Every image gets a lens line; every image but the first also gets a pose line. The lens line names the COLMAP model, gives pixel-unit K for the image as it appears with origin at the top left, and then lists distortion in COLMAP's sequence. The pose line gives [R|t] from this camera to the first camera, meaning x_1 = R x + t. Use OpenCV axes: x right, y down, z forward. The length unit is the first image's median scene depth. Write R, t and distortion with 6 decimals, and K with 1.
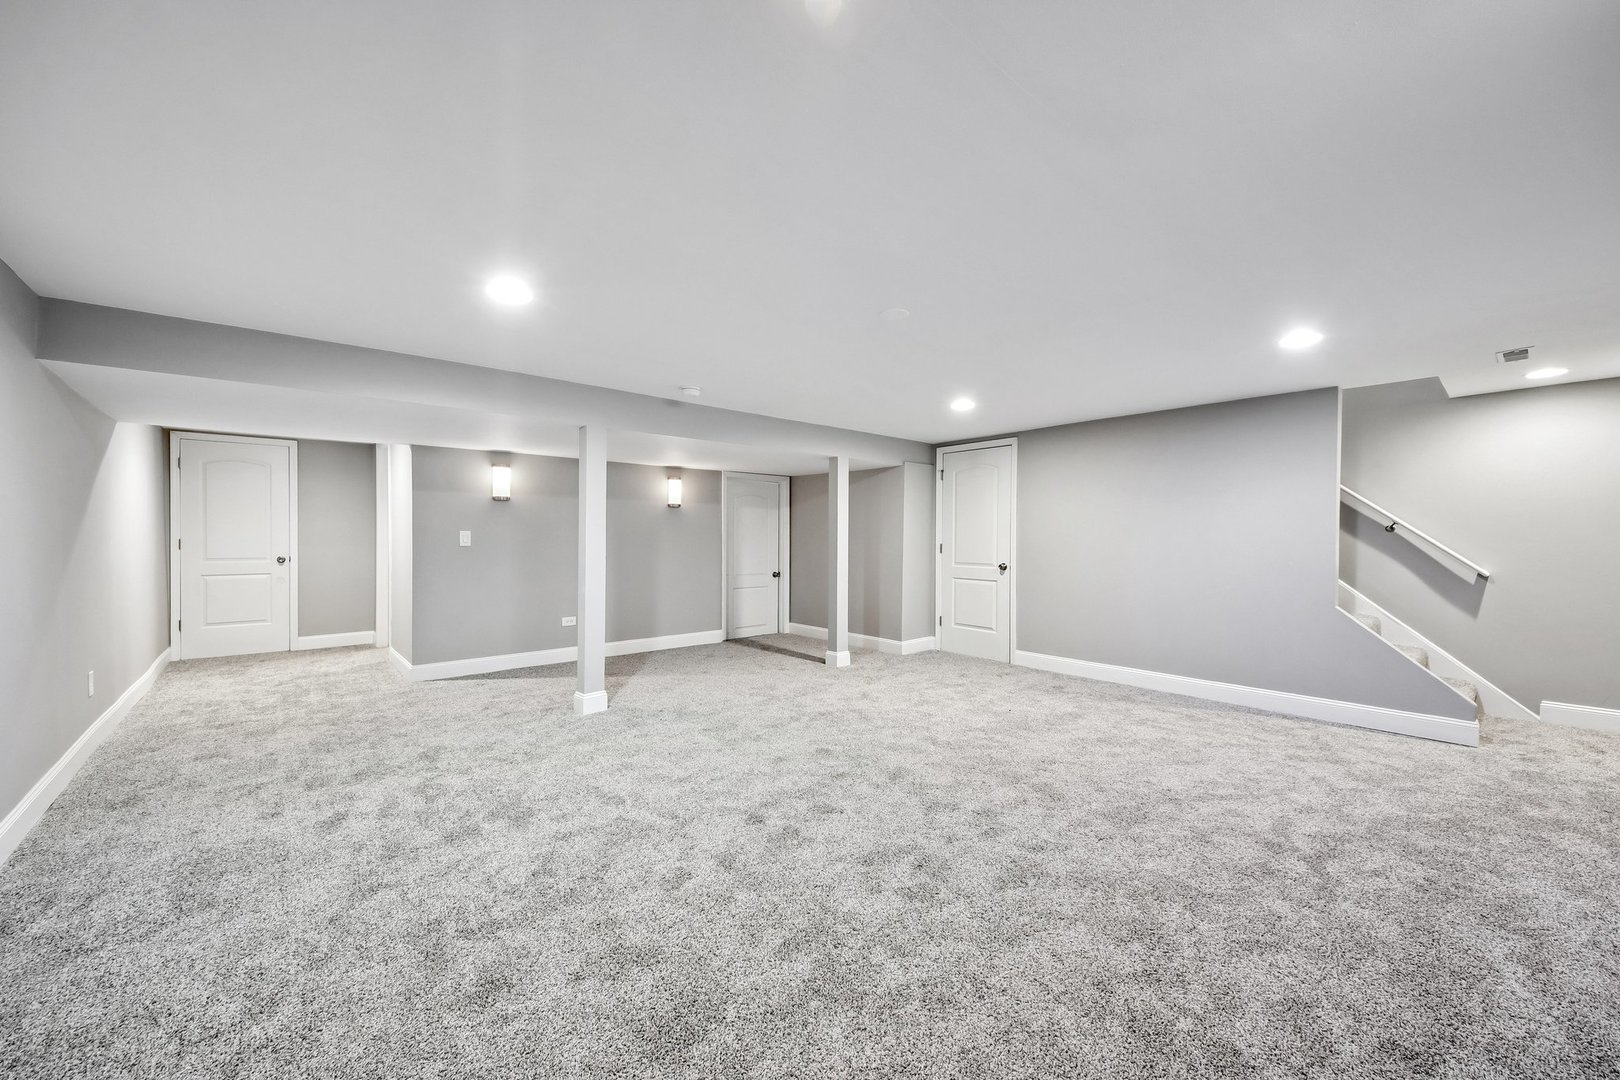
lens RADIAL K [[609.1, 0, 800.5], [0, 609.1, 536.9], [0, 0, 1]] dist [0.059794, -0.028376]
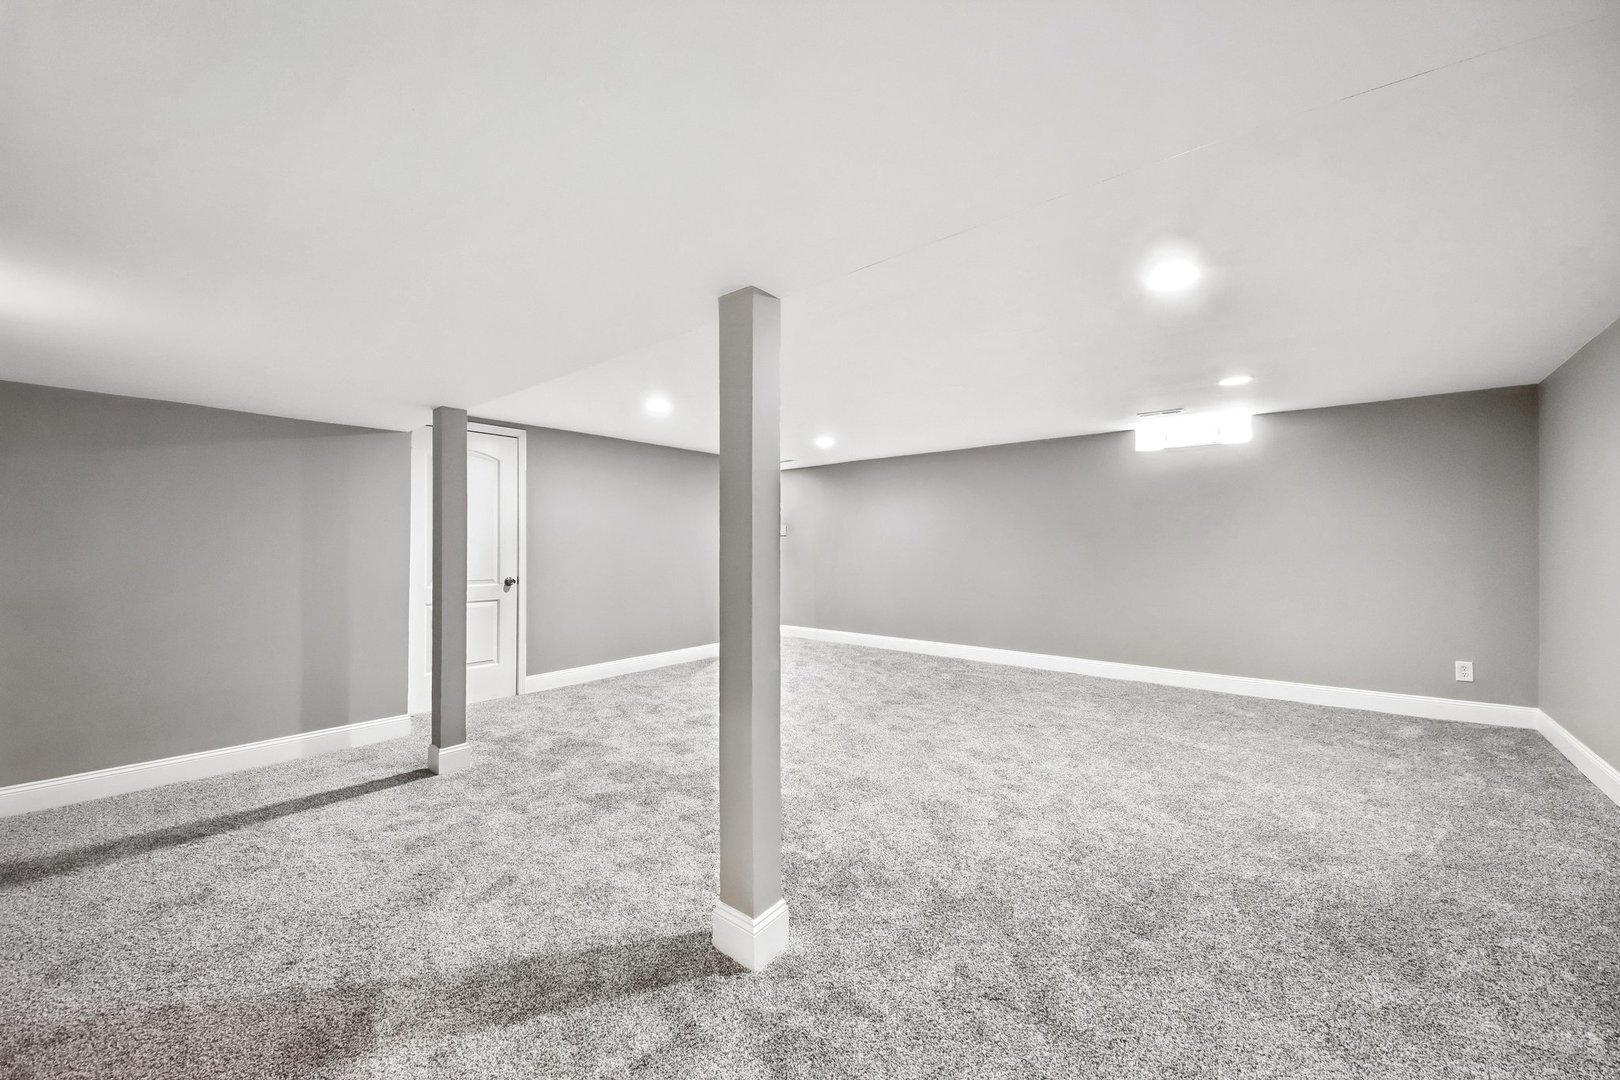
lens RADIAL K [[609.1, 0, 800.5], [0, 609.1, 536.9], [0, 0, 1]] dist [0.059794, -0.028376]
pose [[-0.180406, 0.010842, 0.983532, -0.583385], [-0.004642, 0.999919, -0.011874, -0.003262], [-0.983581, -0.006708, -0.180341, 0.782574]]
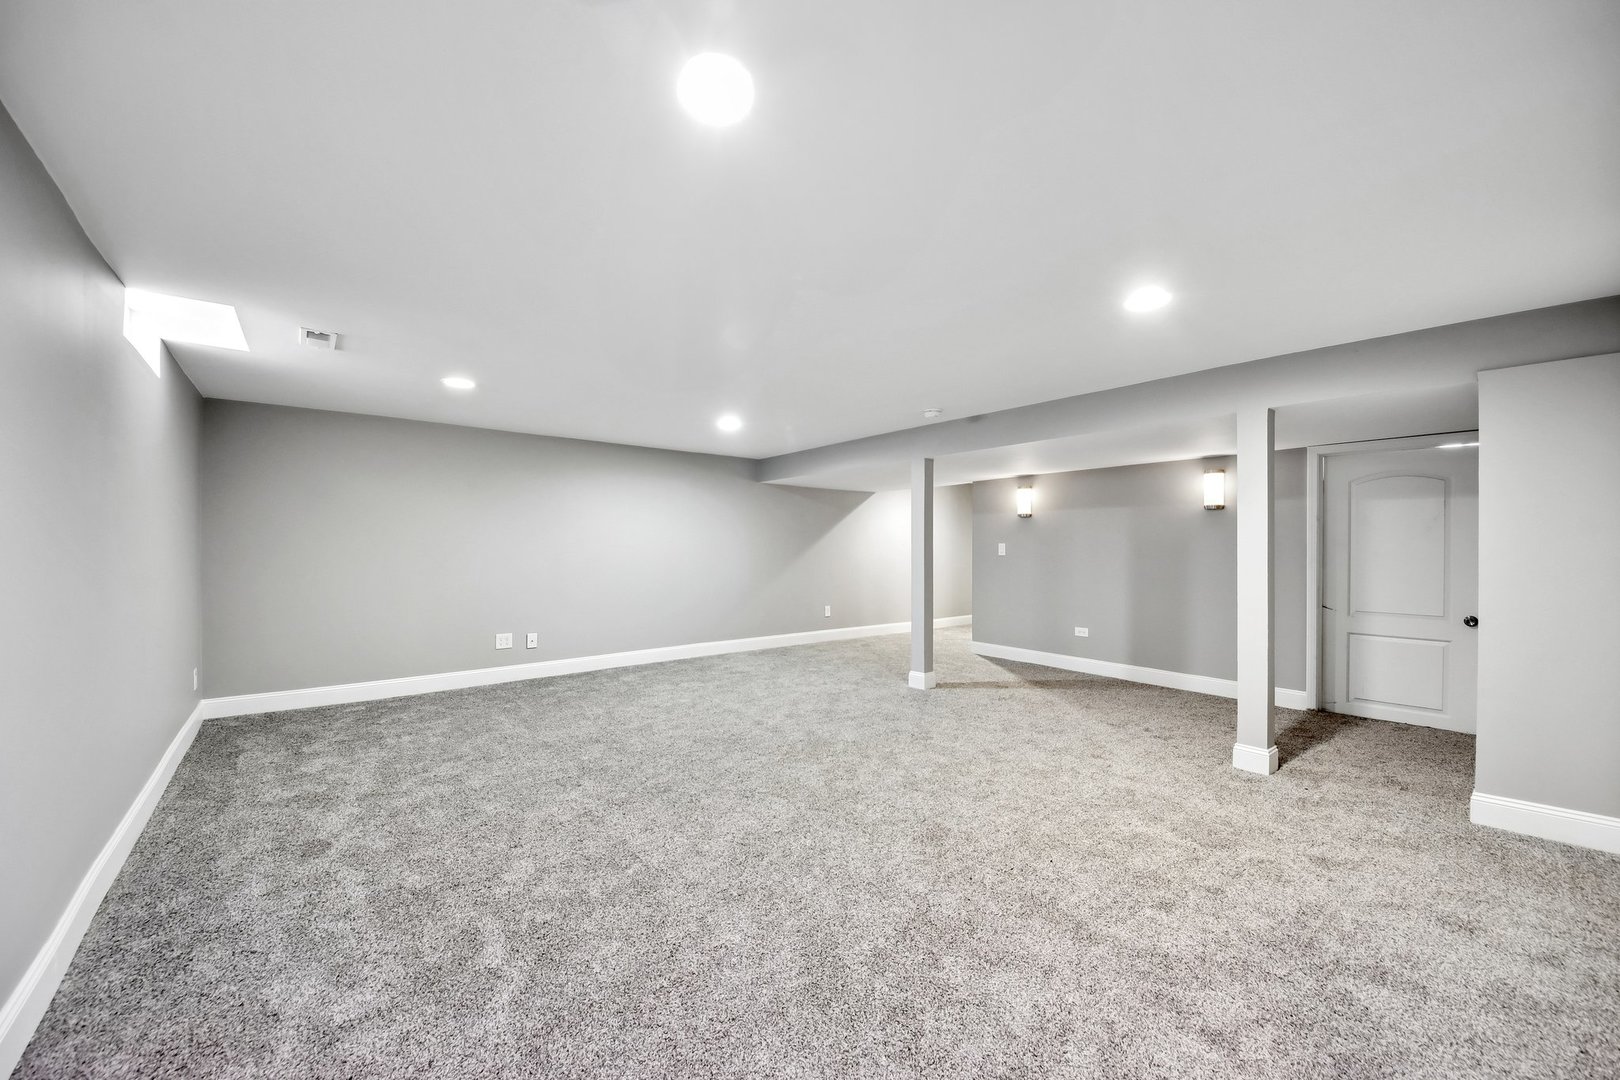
lens RADIAL K [[609.1, 0, 800.5], [0, 609.1, 536.9], [0, 0, 1]] dist [0.059794, -0.028376]
pose [[-0.036565, -0.017998, -0.999169, 0.681691], [-0.000665, 0.999838, -0.017986, -0.000294], [0.999331, 0.000007, -0.036571, 0.595875]]
